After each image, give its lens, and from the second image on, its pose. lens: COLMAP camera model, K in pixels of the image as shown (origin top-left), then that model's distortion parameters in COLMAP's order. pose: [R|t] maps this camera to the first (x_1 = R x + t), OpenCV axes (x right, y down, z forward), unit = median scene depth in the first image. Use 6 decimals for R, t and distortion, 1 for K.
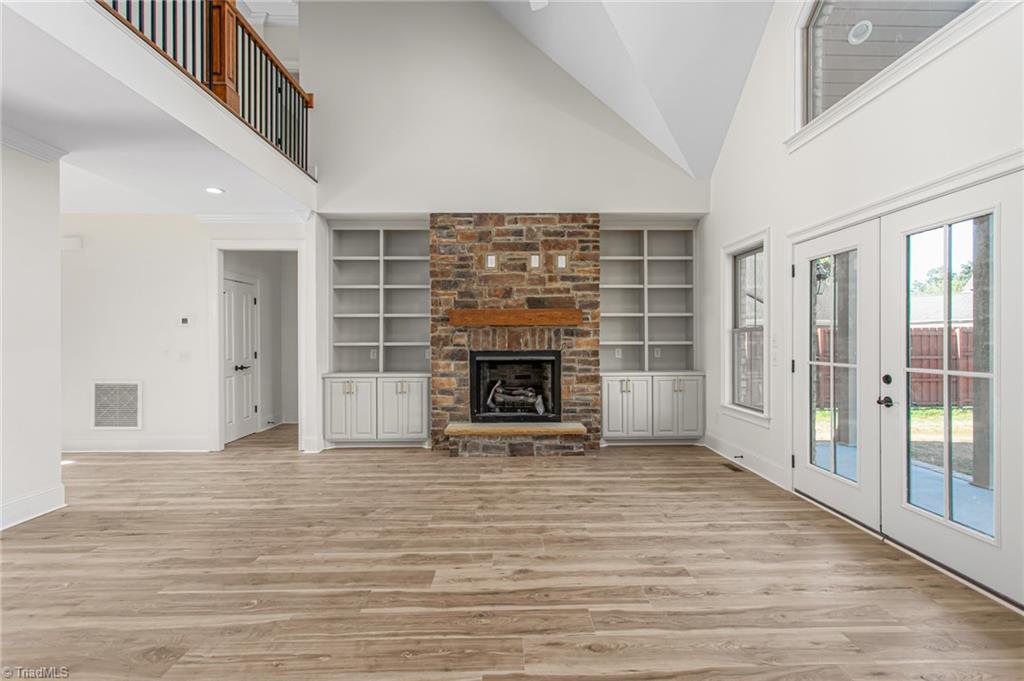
lens RADIAL K [[492.7, 0, 512.0], [0, 492.7, 340.5], [0, 0, 1]] dist [0.004004, 0.000480]
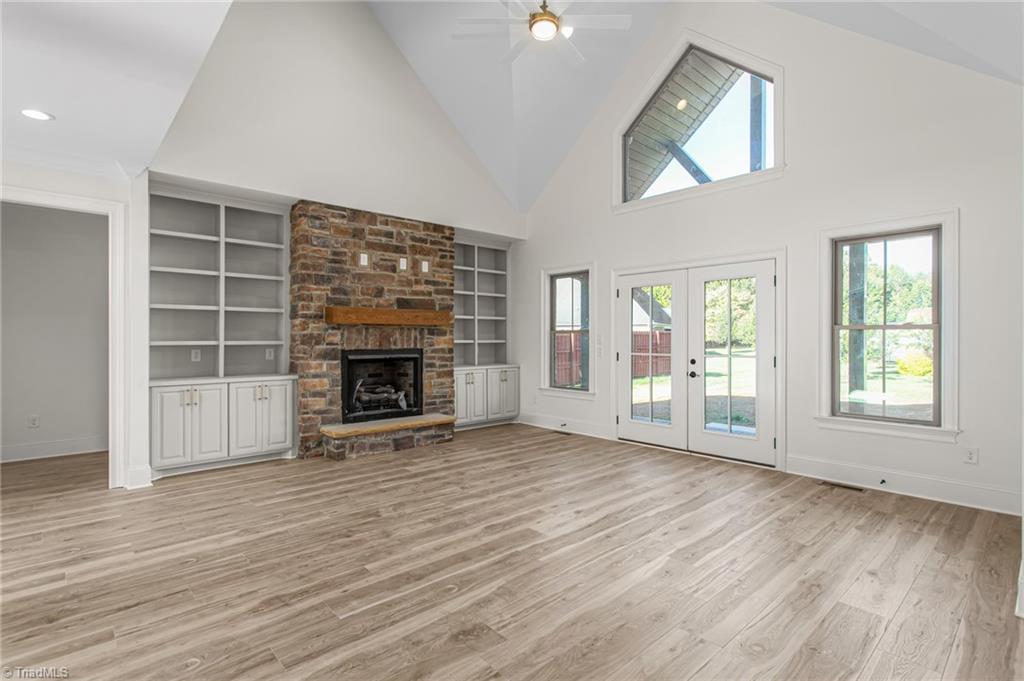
lens RADIAL K [[497.6, 0, 514.8], [0, 497.6, 336.3], [0, 0, 1]] dist [0.005877, 0.000704]
pose [[0.751326, 0.006334, 0.659901, -0.476118], [-0.002028, 0.999971, -0.007290, 0.001160], [-0.659929, 0.004139, 0.751317, 0.045853]]
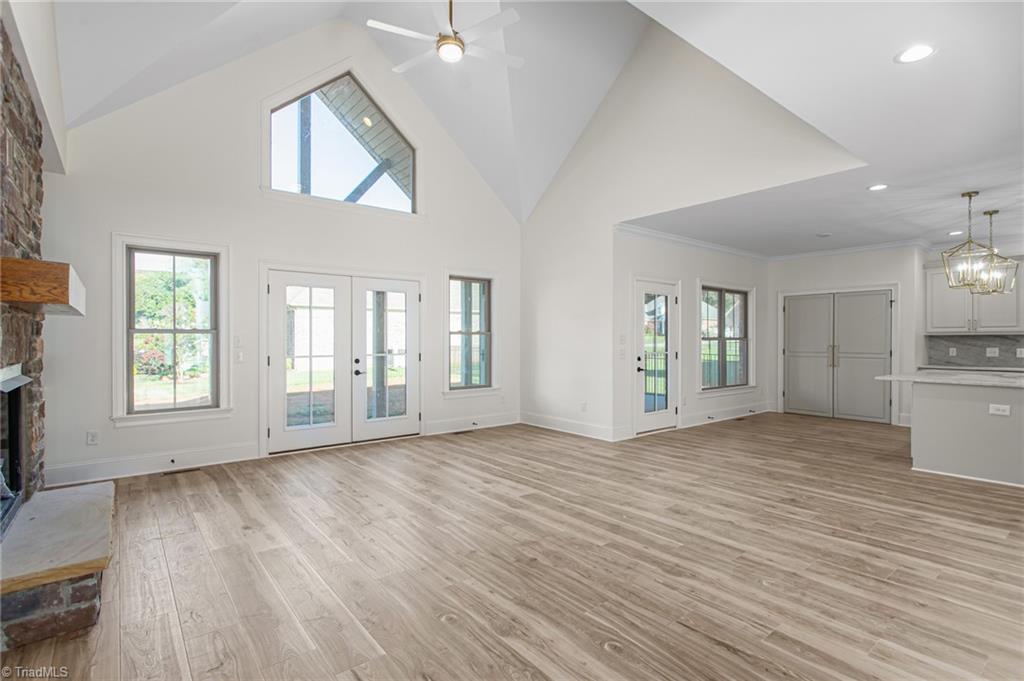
lens RADIAL K [[497.6, 0, 514.8], [0, 497.6, 336.3], [0, 0, 1]] dist [0.005877, 0.000704]
pose [[-0.617328, 0.008919, 0.786656, -0.635247], [0.002727, 0.999954, -0.009197, -0.000254], [-0.786701, -0.003532, -0.617324, 0.925611]]
